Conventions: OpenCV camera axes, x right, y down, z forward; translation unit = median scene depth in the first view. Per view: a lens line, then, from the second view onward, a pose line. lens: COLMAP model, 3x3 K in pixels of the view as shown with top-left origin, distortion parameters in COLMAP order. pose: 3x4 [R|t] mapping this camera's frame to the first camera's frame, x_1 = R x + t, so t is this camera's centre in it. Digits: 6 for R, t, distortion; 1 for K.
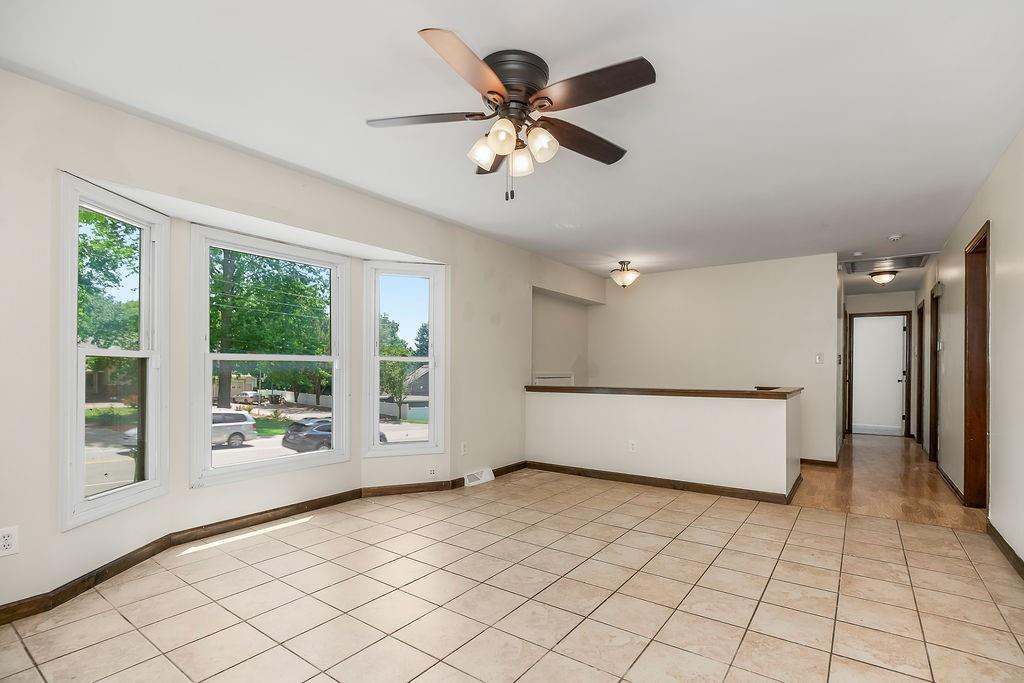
lens RADIAL K [[472.8, 0, 534.4], [0, 472.8, 368.1], [0, 0, 1]] dist [-0.009371, 0.005571]
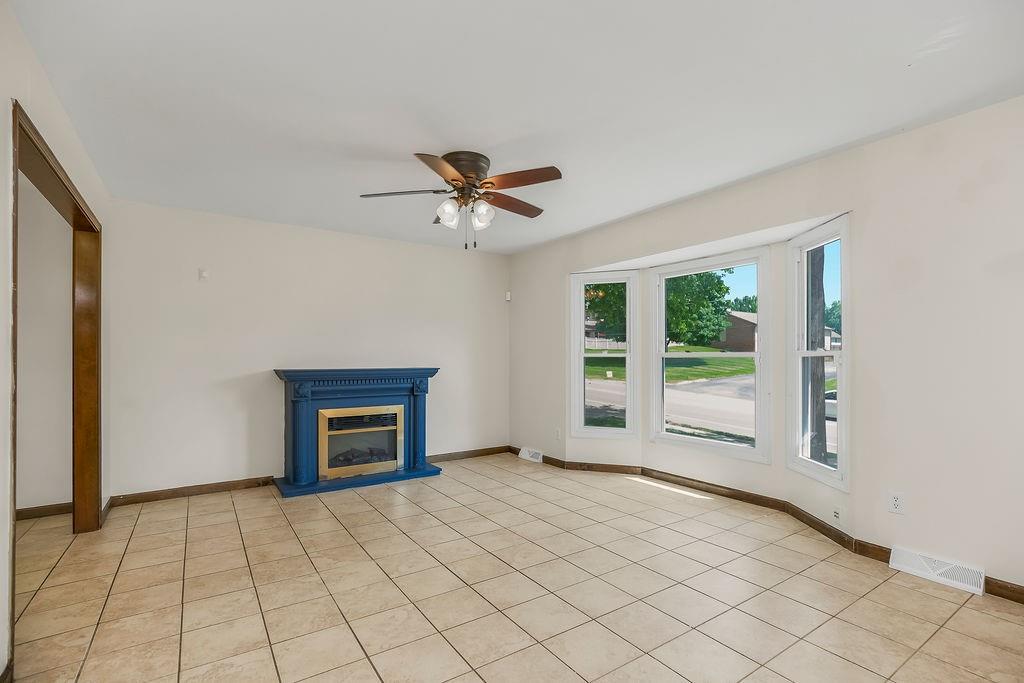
lens RADIAL K [[472.8, 0, 514.8], [0, 472.8, 351.5], [0, 0, 1]] dist [-0.009371, 0.005571]
pose [[-0.356438, -0.011631, -0.934247, 0.917572], [0.002365, 0.999908, -0.013351, -0.020334], [0.934316, -0.006969, -0.356377, 1.216827]]
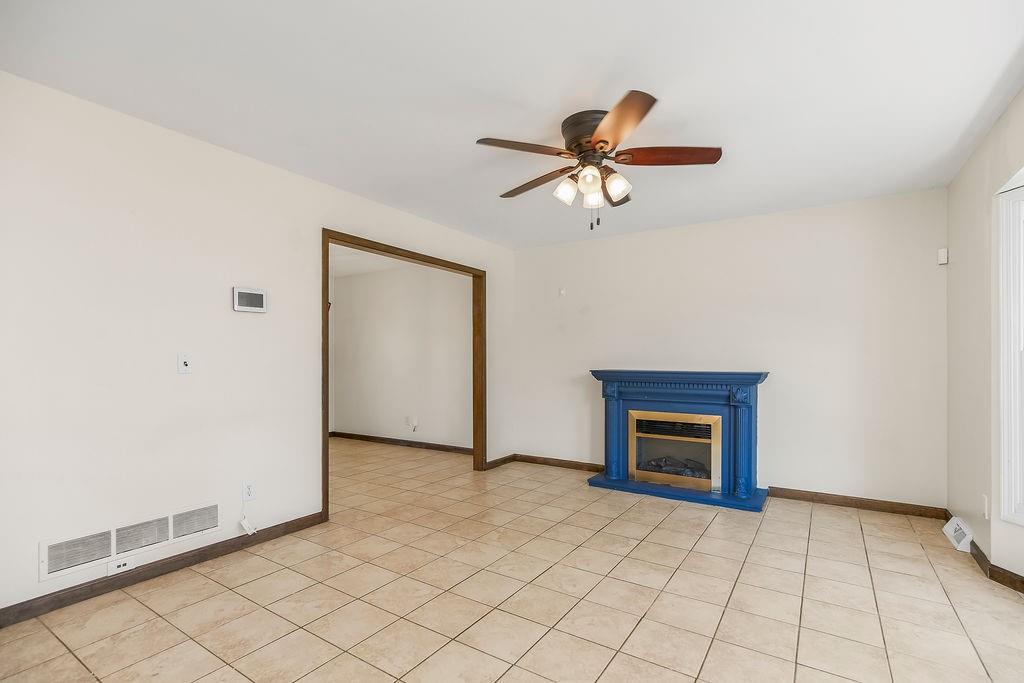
lens RADIAL K [[472.8, 0, 527.0], [0, 472.8, 357.3], [0, 0, 1]] dist [-0.009371, 0.005571]
pose [[-0.998911, -0.002283, -0.046605, 0.127558], [-0.002123, 0.999992, -0.003469, -0.021808], [0.046613, -0.003366, -0.998907, 1.618467]]
